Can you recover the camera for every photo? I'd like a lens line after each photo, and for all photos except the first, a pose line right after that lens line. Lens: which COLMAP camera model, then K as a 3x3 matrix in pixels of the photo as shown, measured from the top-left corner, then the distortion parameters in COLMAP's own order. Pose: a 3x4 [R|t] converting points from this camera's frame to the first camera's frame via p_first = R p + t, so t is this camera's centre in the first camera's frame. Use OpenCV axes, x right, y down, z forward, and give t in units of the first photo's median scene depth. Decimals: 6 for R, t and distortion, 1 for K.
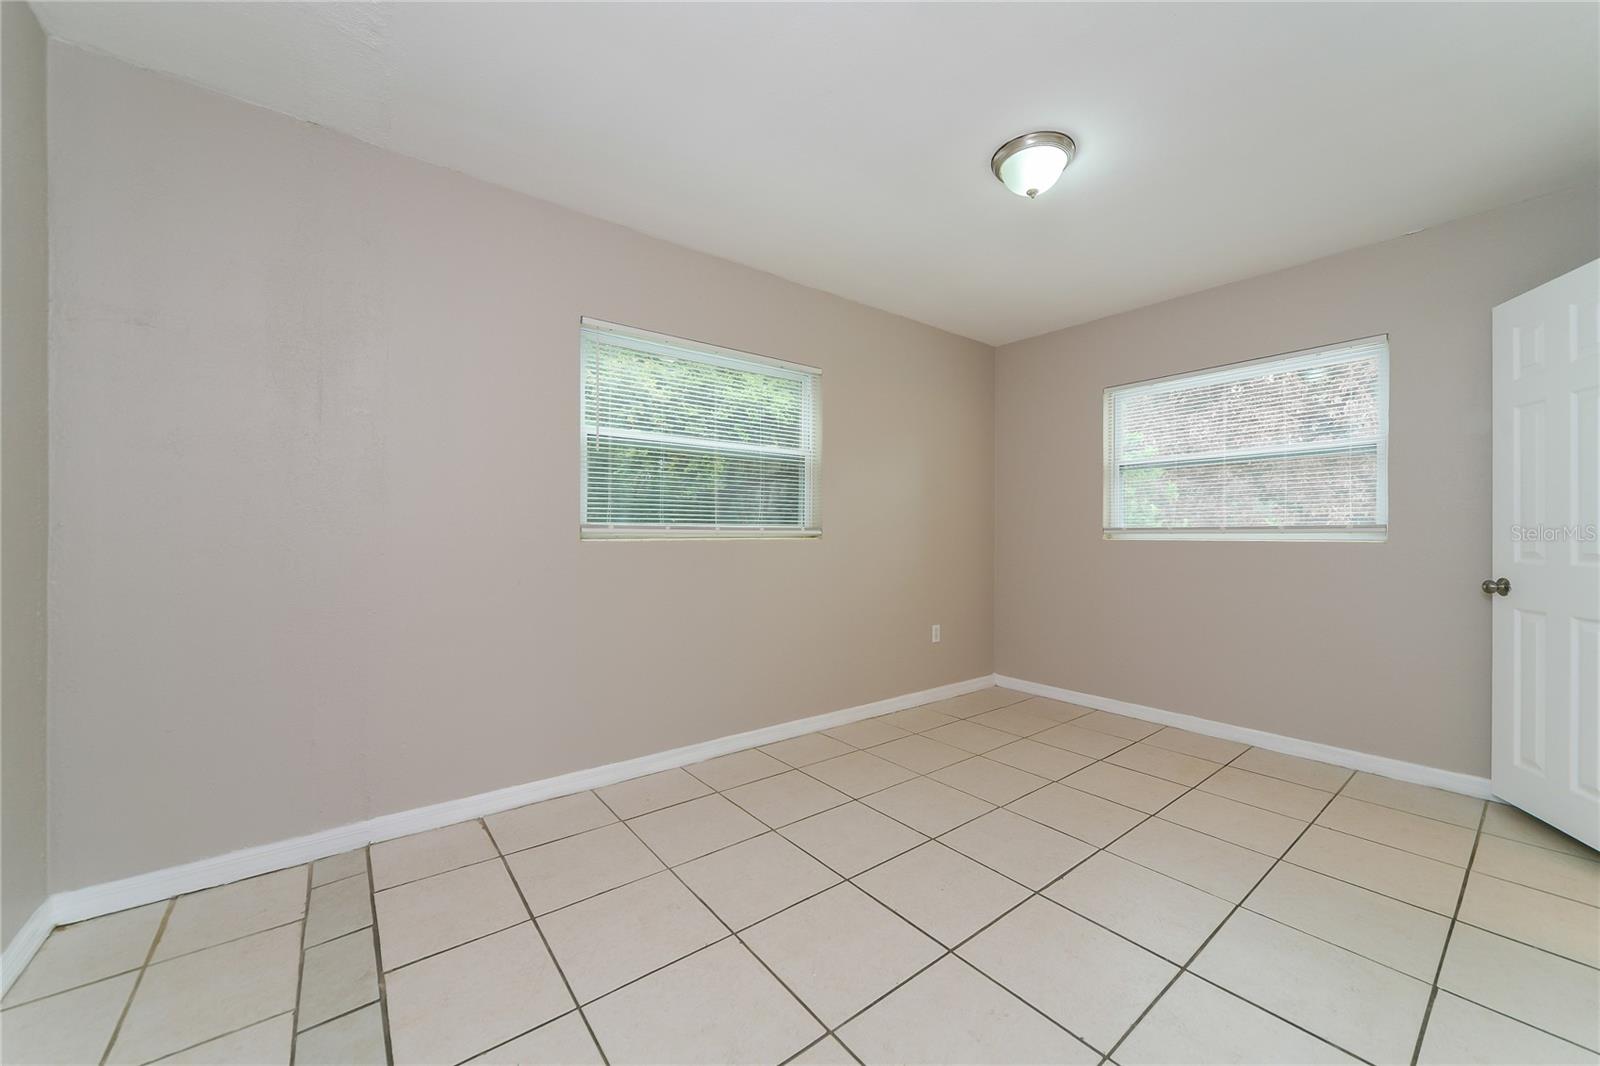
lens RADIAL K [[605.3, 0, 800.0], [0, 605.3, 533.0], [0, 0, 1]] dist [-0.000122, -0.000039]
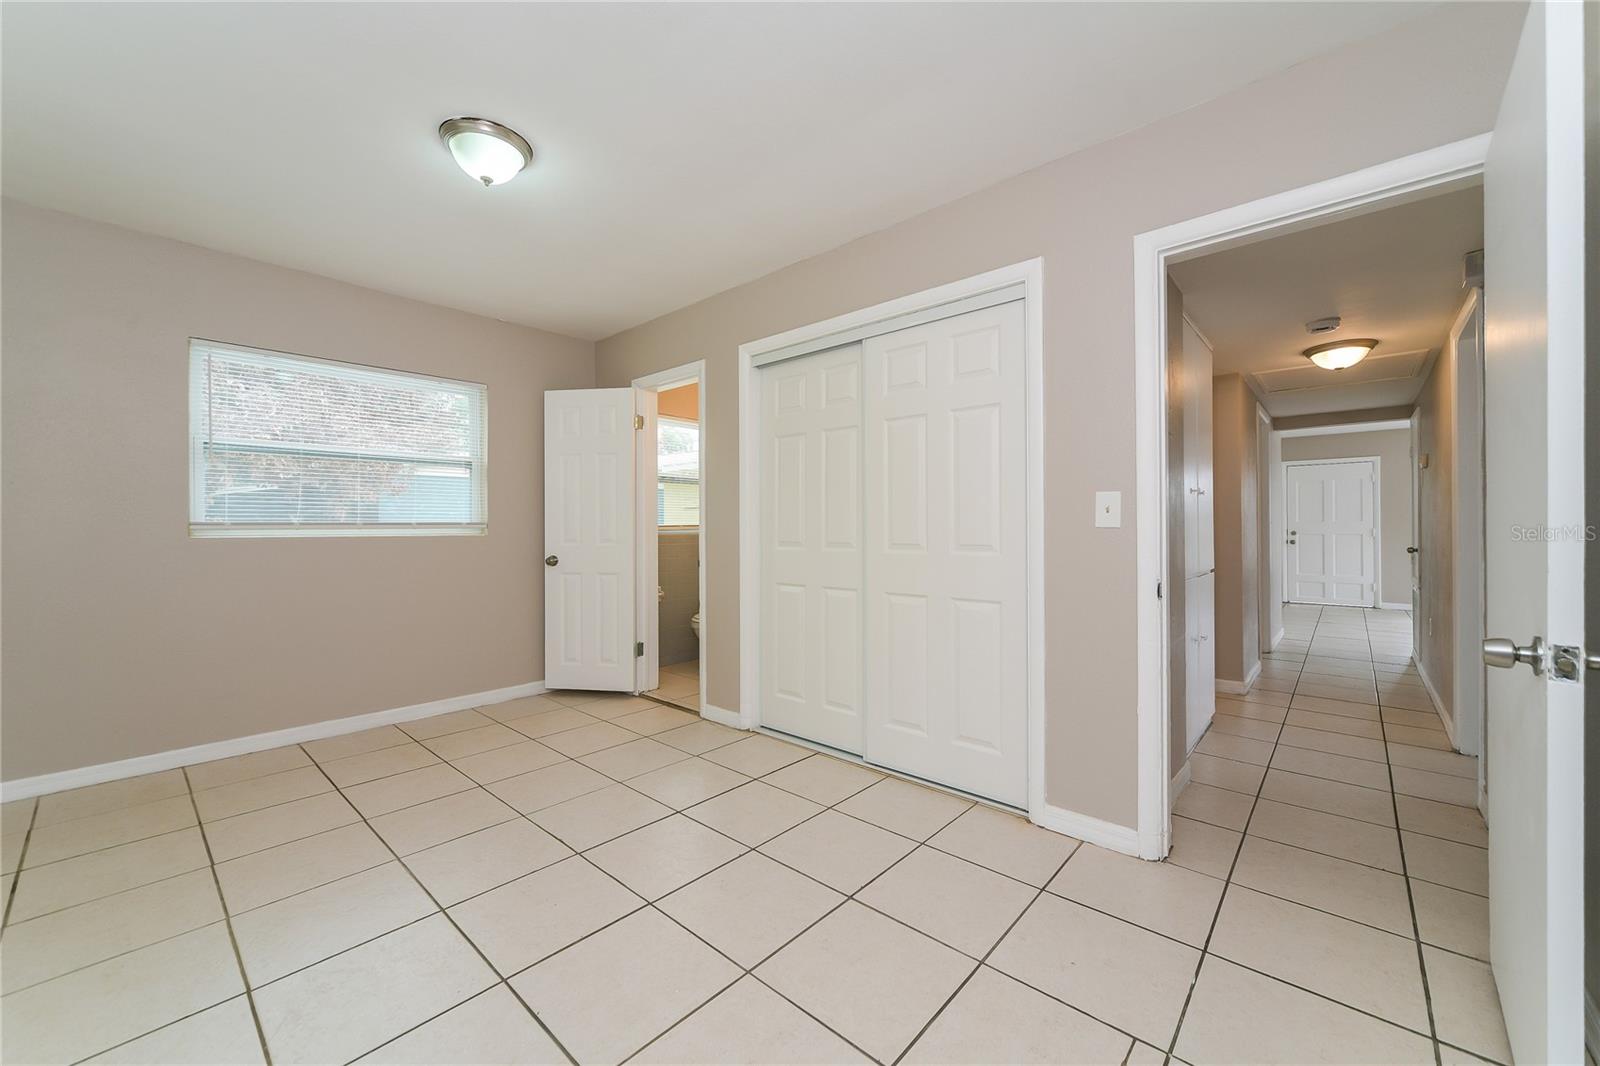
lens RADIAL K [[612.2, 0, 800.0], [0, 612.2, 533.0], [0, 0, 1]] dist [-0.000424, -0.000048]
pose [[-0.177529, -0.008212, 0.984081, -0.479926], [0.000673, 0.999964, 0.008465, -0.001645], [-0.984115, 0.002165, -0.177517, 0.488675]]
